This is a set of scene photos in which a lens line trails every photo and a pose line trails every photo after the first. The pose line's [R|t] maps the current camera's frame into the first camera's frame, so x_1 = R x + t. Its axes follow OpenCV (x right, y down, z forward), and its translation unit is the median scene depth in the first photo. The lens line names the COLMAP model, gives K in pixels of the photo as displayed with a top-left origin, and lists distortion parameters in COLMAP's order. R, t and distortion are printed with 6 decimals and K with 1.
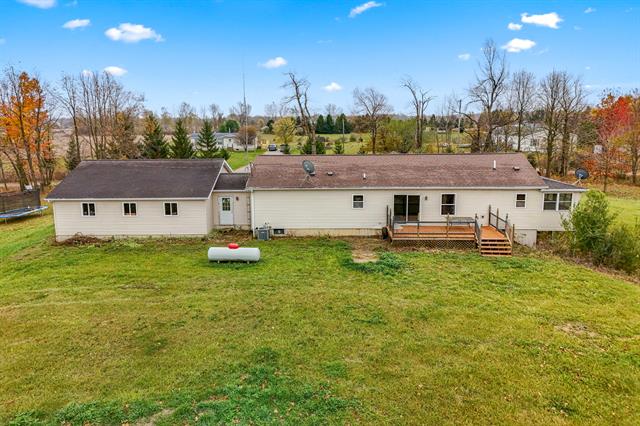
lens RADIAL K [[467.7, 0, 322.3], [0, 467.7, 213.8], [0, 0, 1]] dist [0.094795, -0.087625]
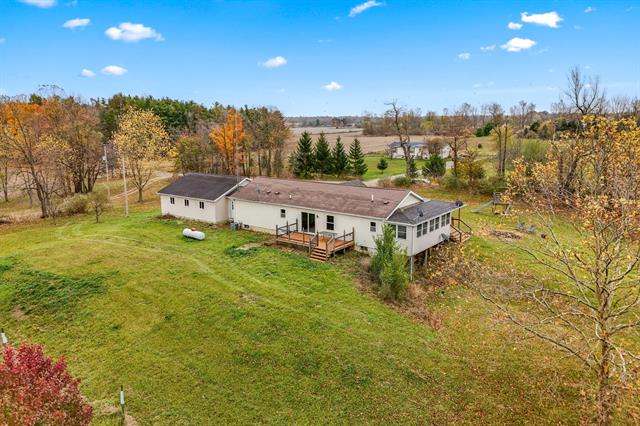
lens RADIAL K [[467.7, 0, 322.3], [0, 467.7, 213.8], [0, 0, 1]] dist [0.094795, -0.087625]
pose [[0.822904, 0.117621, -0.555873, 1.024766], [-0.114475, 0.992598, 0.040564, -0.101361], [0.556530, 0.030253, 0.830277, -0.184590]]
